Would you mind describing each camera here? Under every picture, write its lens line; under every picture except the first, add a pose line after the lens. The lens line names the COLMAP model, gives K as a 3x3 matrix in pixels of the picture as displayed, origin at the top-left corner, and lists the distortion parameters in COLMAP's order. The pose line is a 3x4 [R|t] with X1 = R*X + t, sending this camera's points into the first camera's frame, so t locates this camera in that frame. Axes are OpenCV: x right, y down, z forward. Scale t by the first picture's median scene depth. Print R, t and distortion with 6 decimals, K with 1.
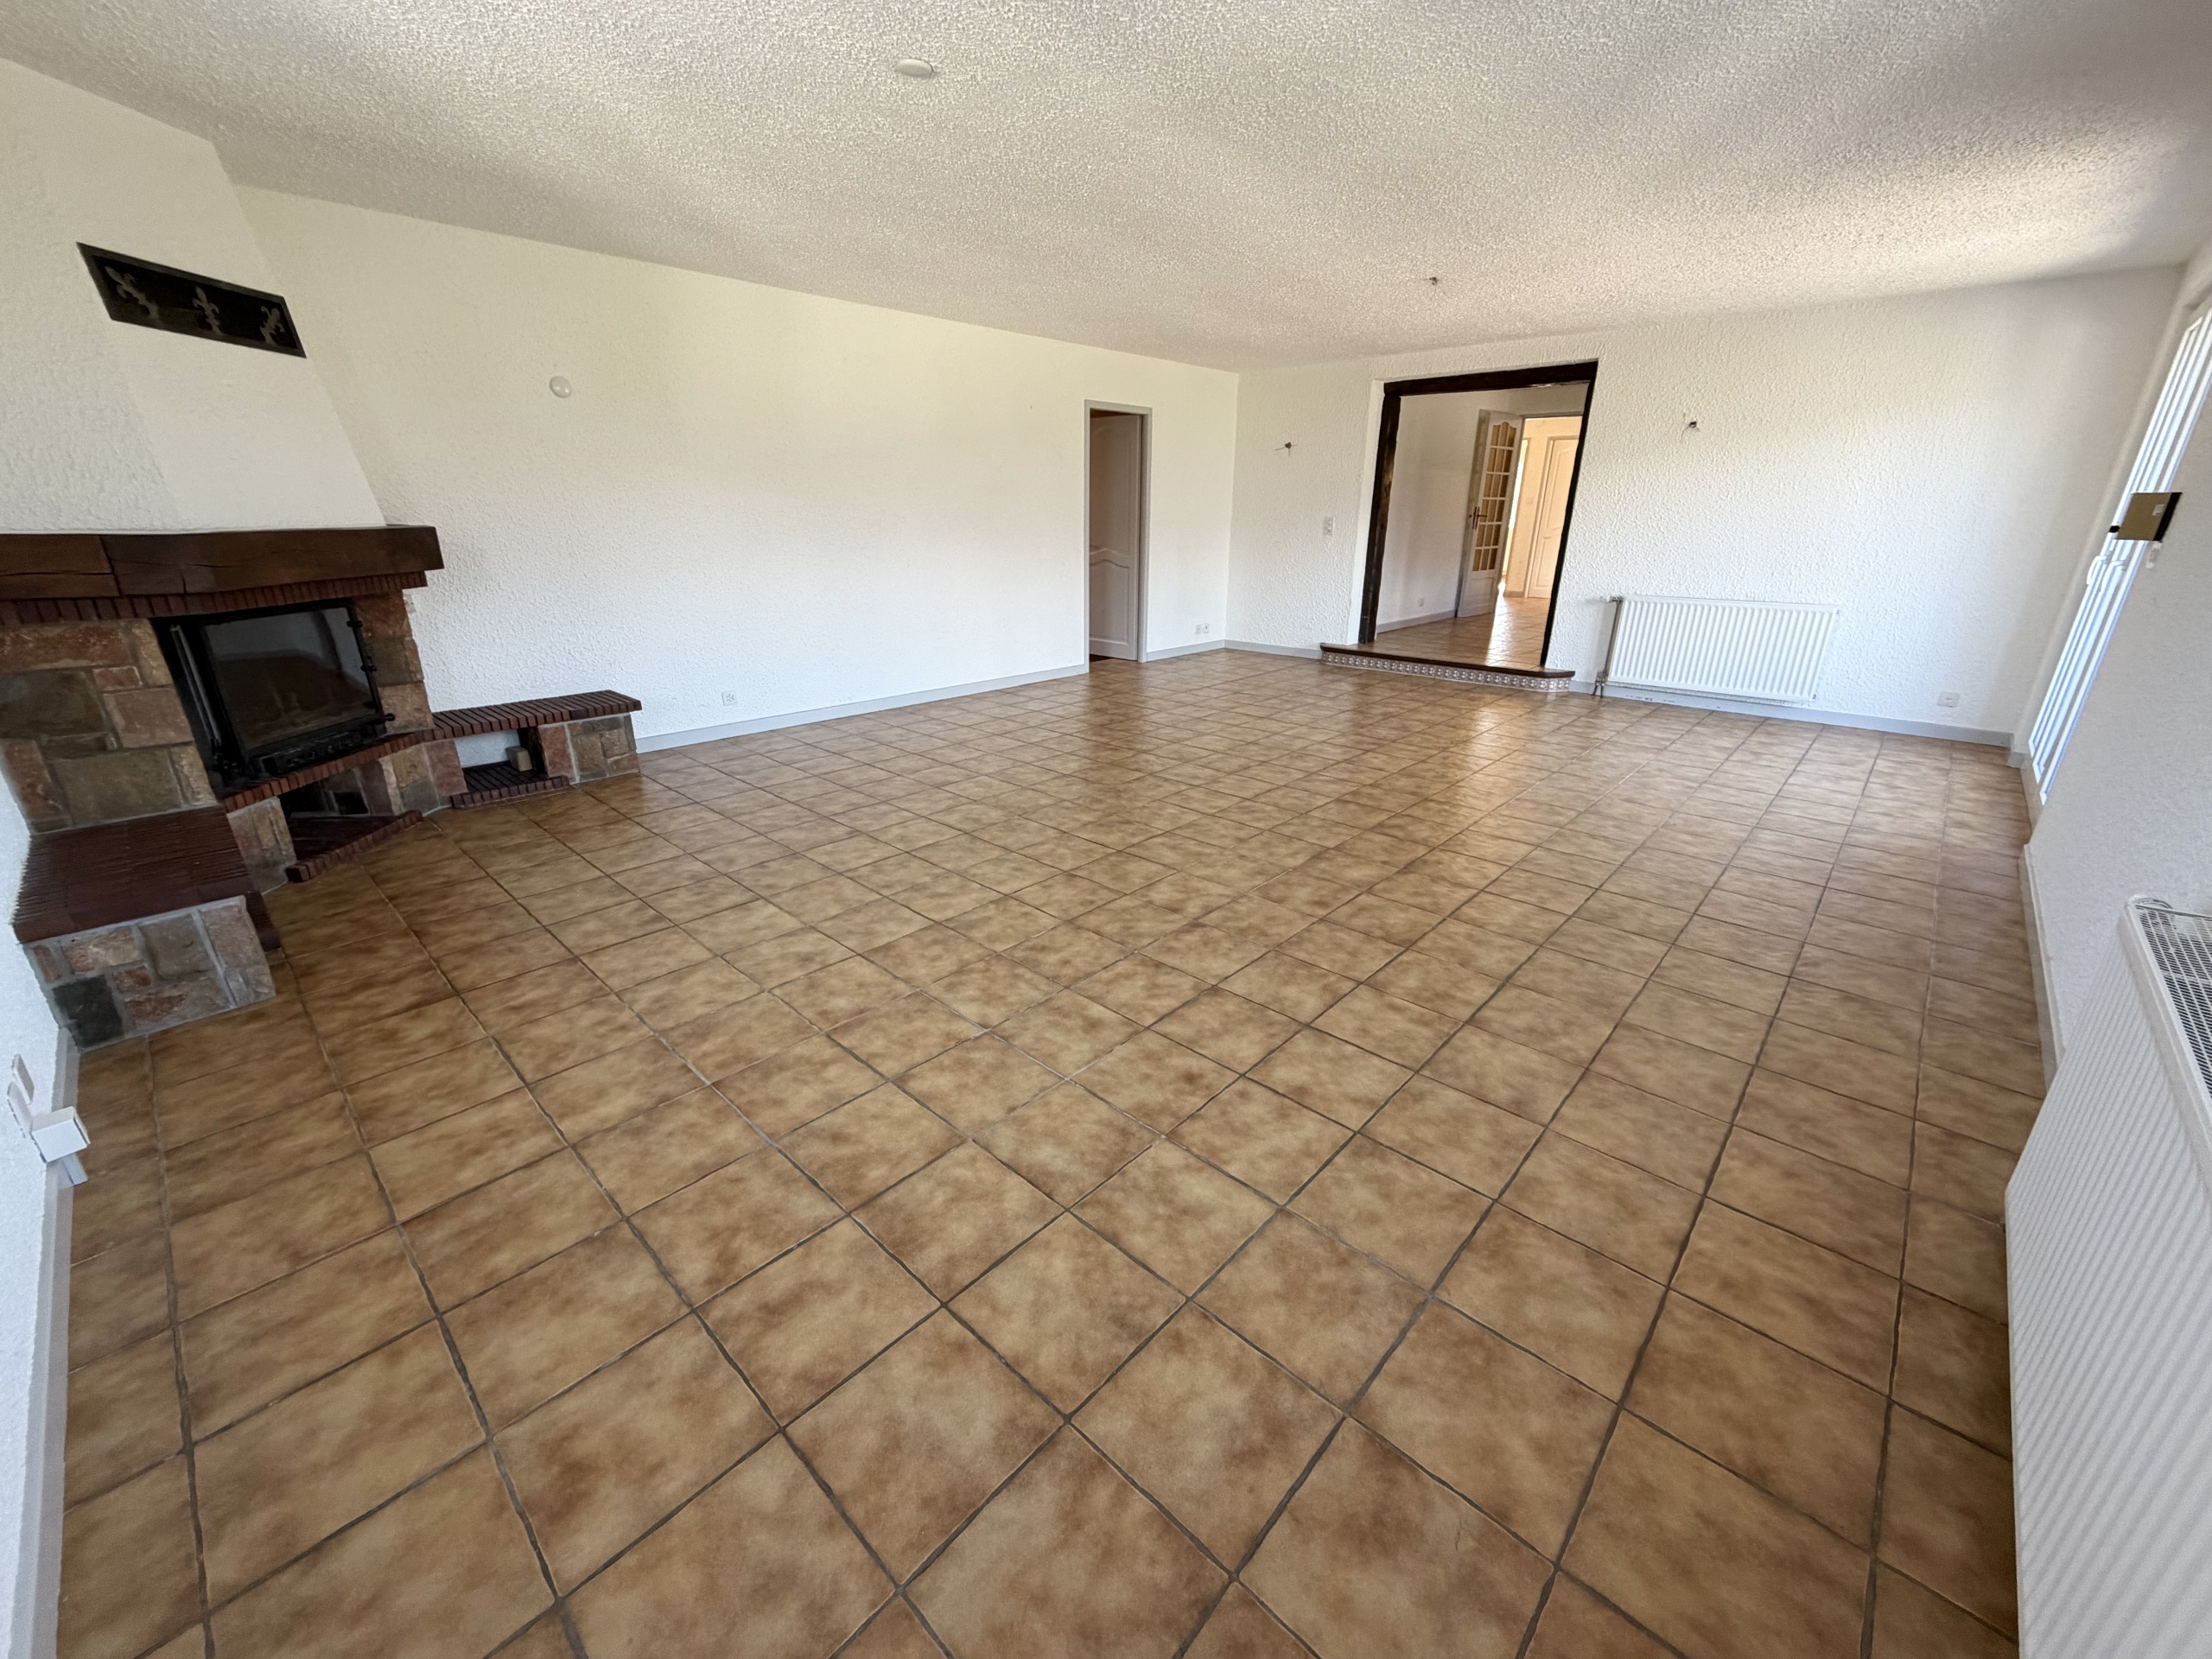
lens RADIAL K [[880.6, 0, 1099.9], [0, 880.6, 826.8], [0, 0, 1]] dist [0.001186, -0.000375]
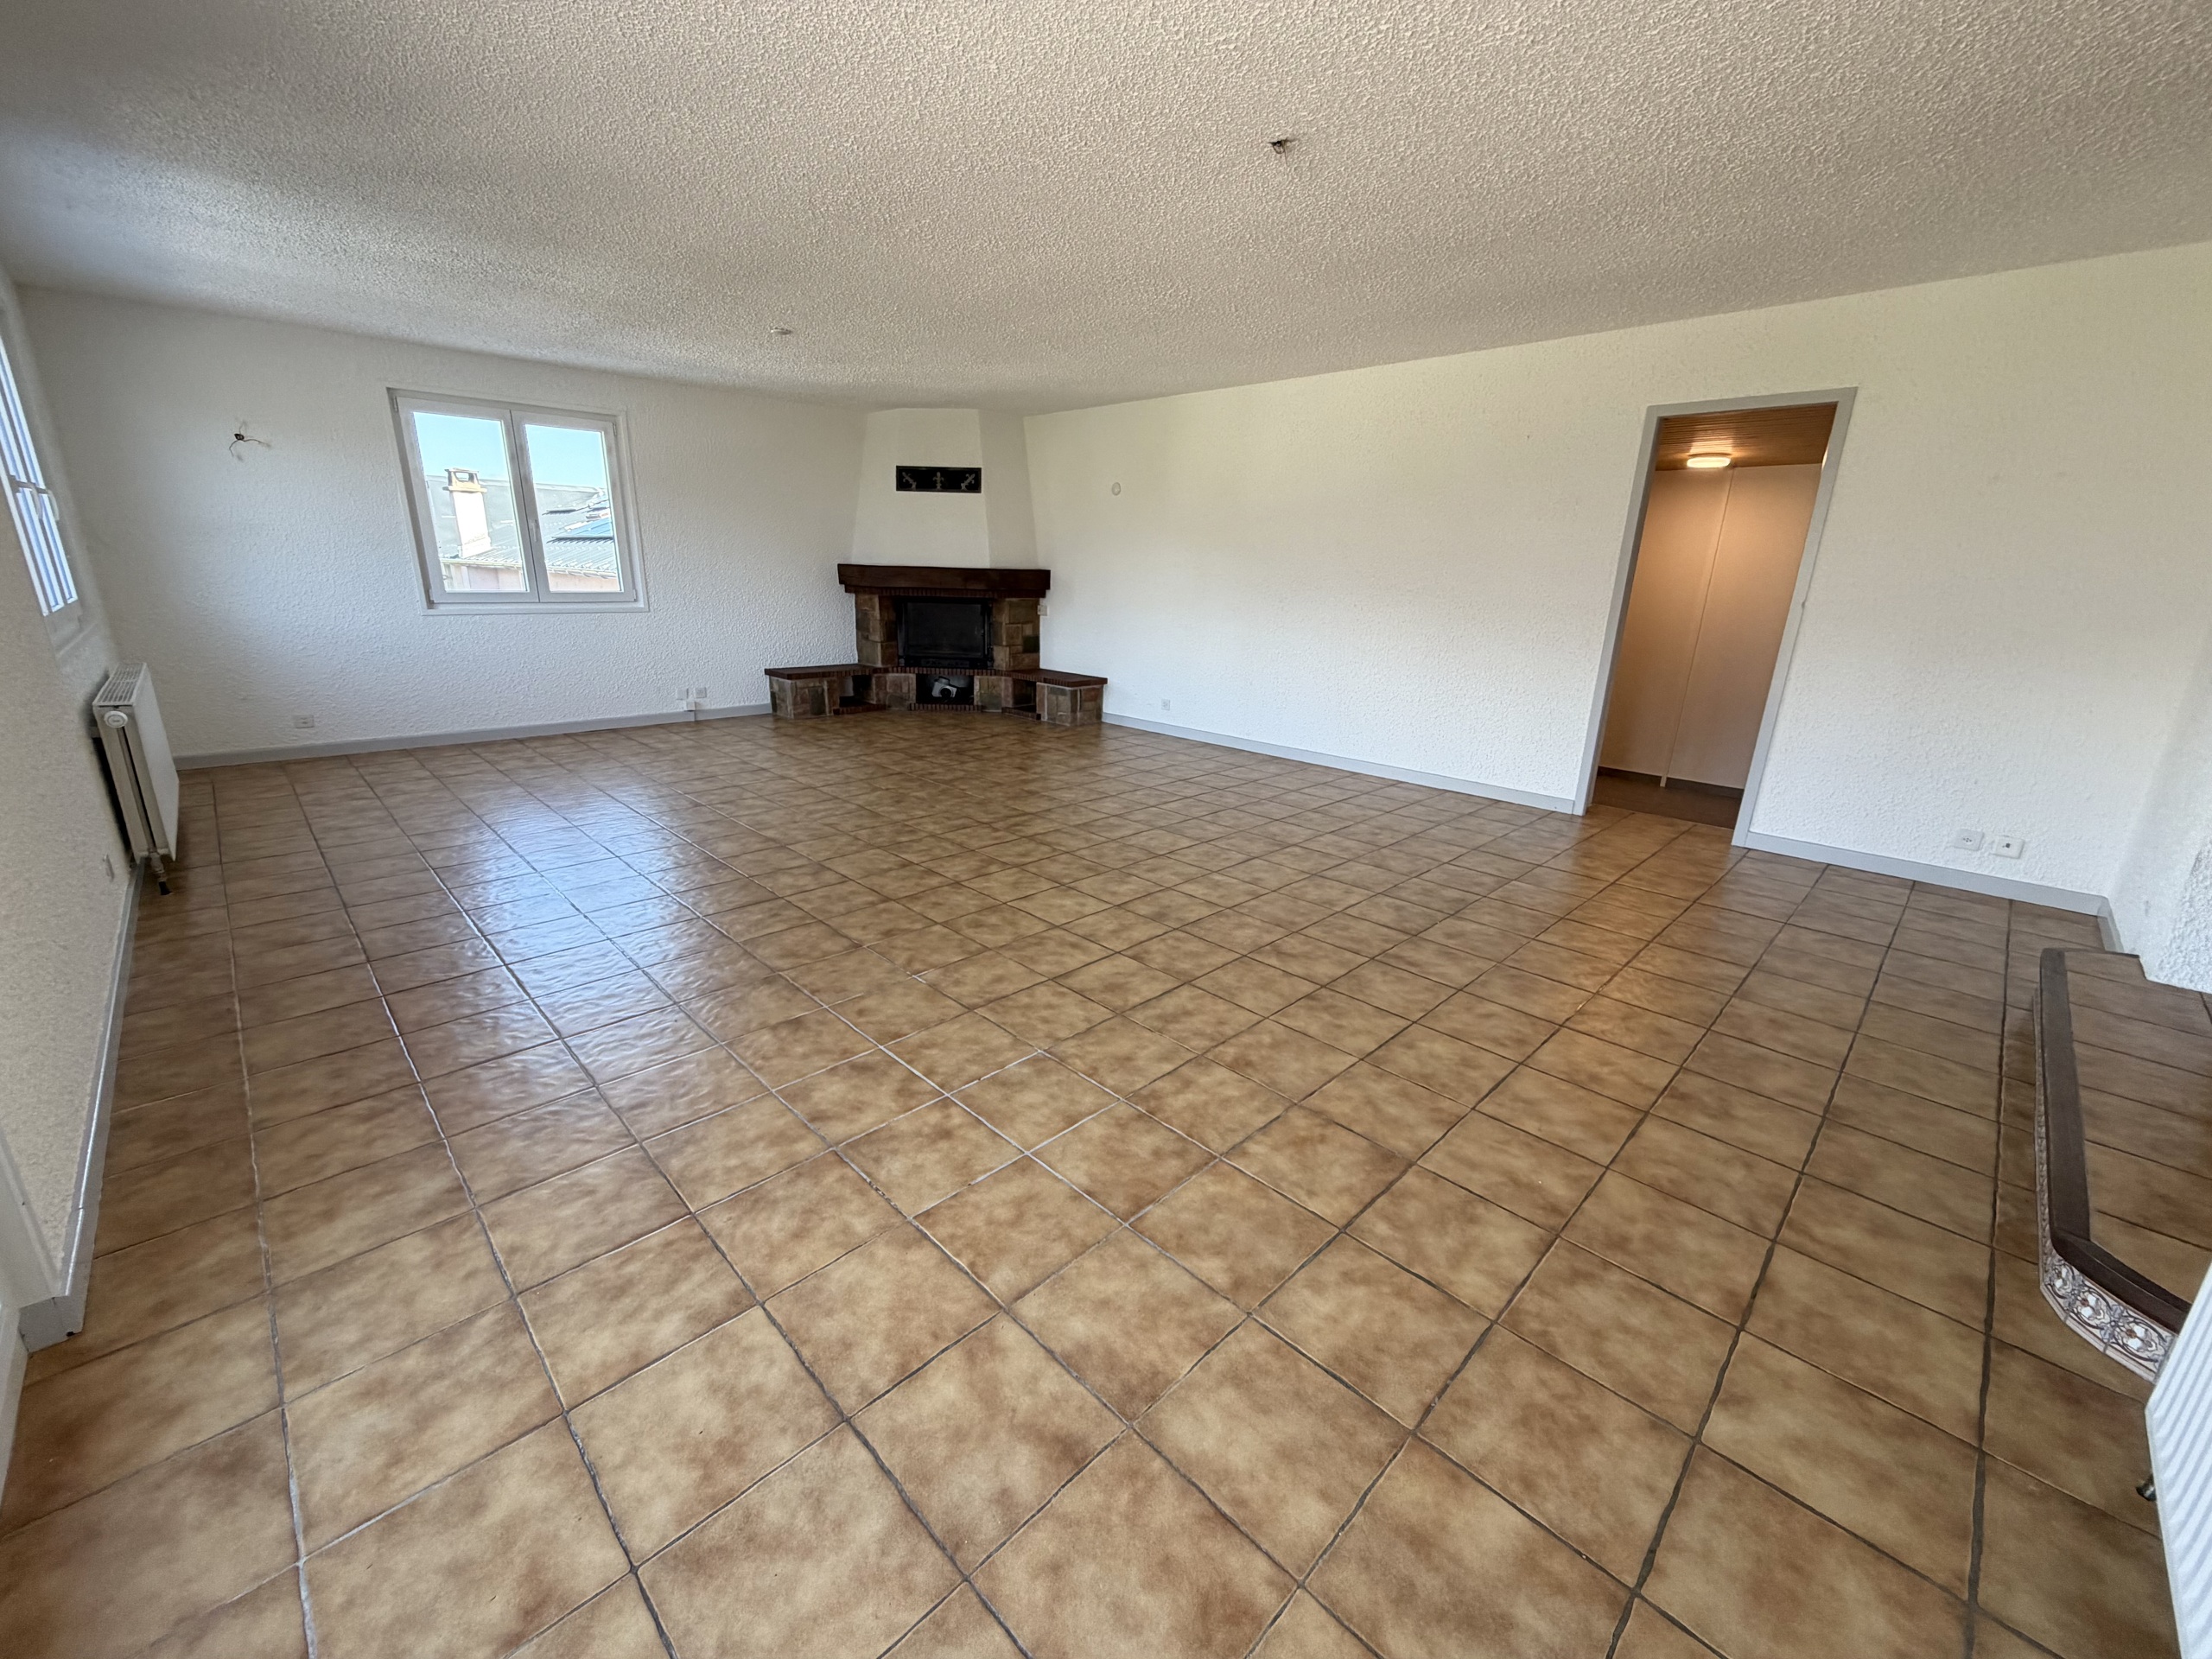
lens RADIAL K [[880.6, 0, 1101.4], [0, 880.6, 829.7], [0, 0, 1]] dist [0.001186, -0.000375]
pose [[-0.039469, 0.280444, -0.959058, 1.137992], [-0.364599, 0.889589, 0.275135, -0.387578], [0.930328, 0.360532, 0.067138, 1.120590]]
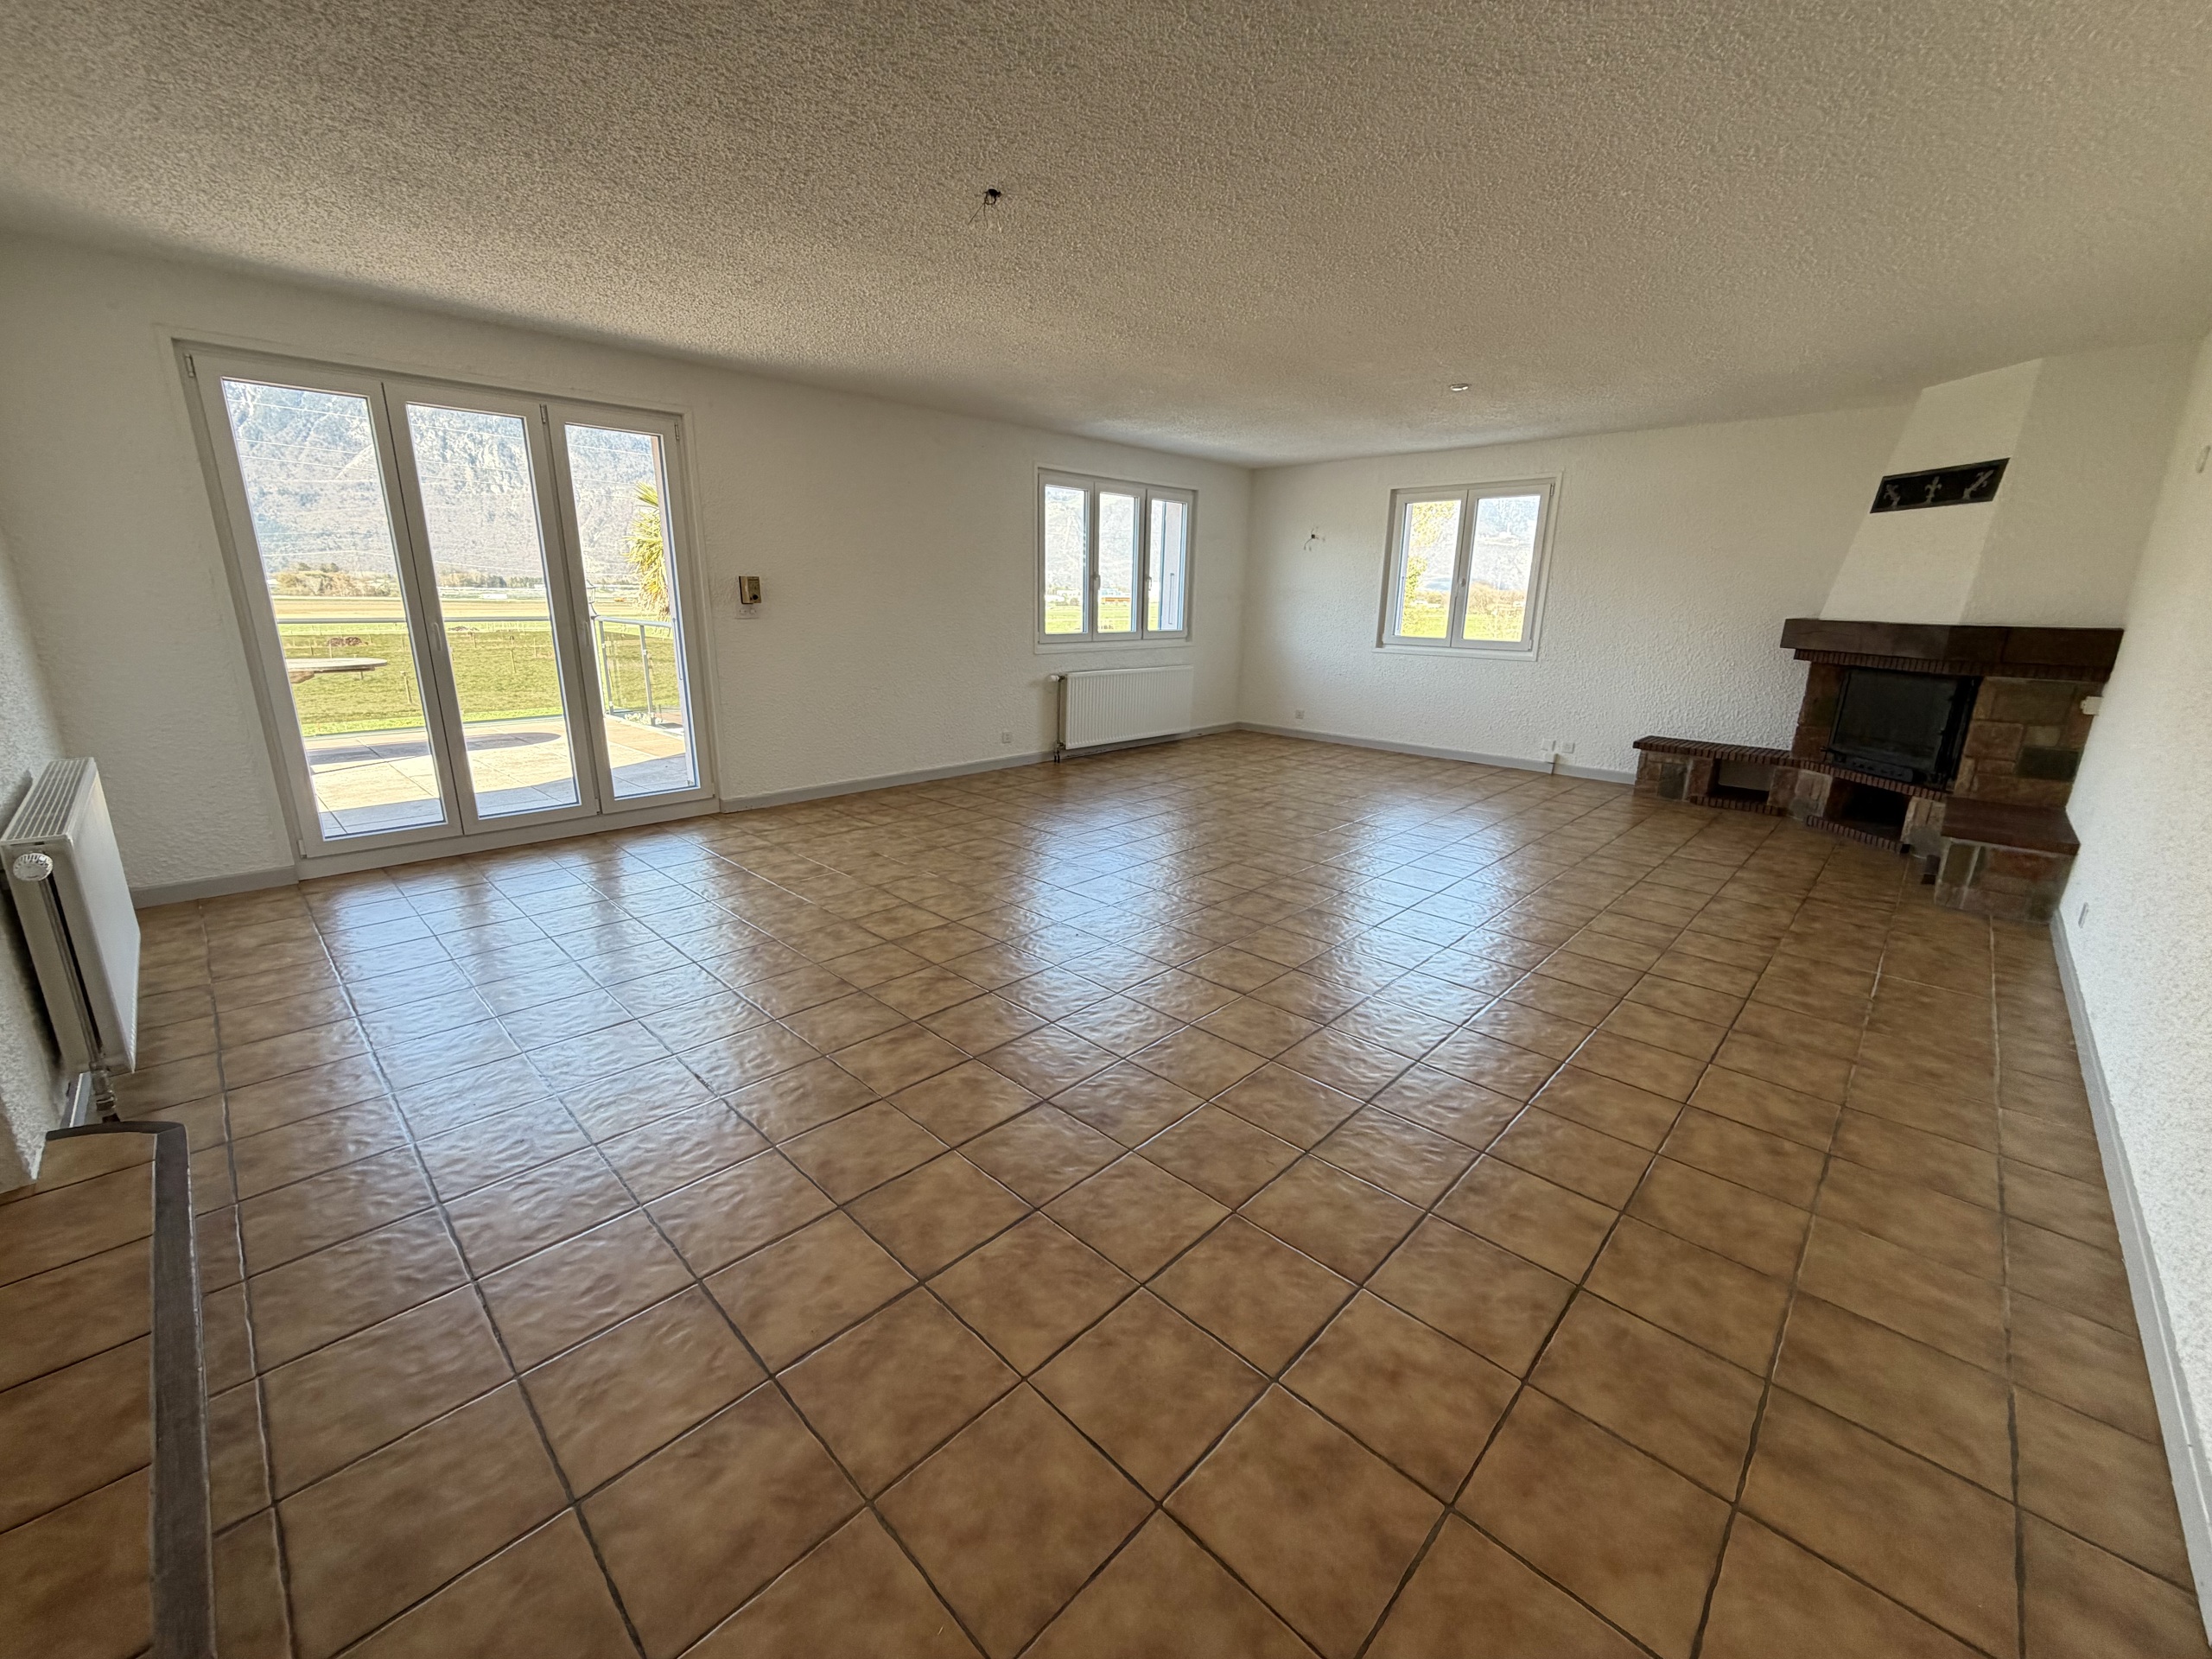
lens RADIAL K [[880.6, 0, 1096.7], [0, 880.6, 828.0], [0, 0, 1]] dist [0.001186, -0.000375]
pose [[-0.999582, -0.025496, 0.013642, 0.325244], [-0.013112, 0.820123, 0.572037, -0.676716], [-0.025773, 0.571619, -0.820115, 1.870690]]
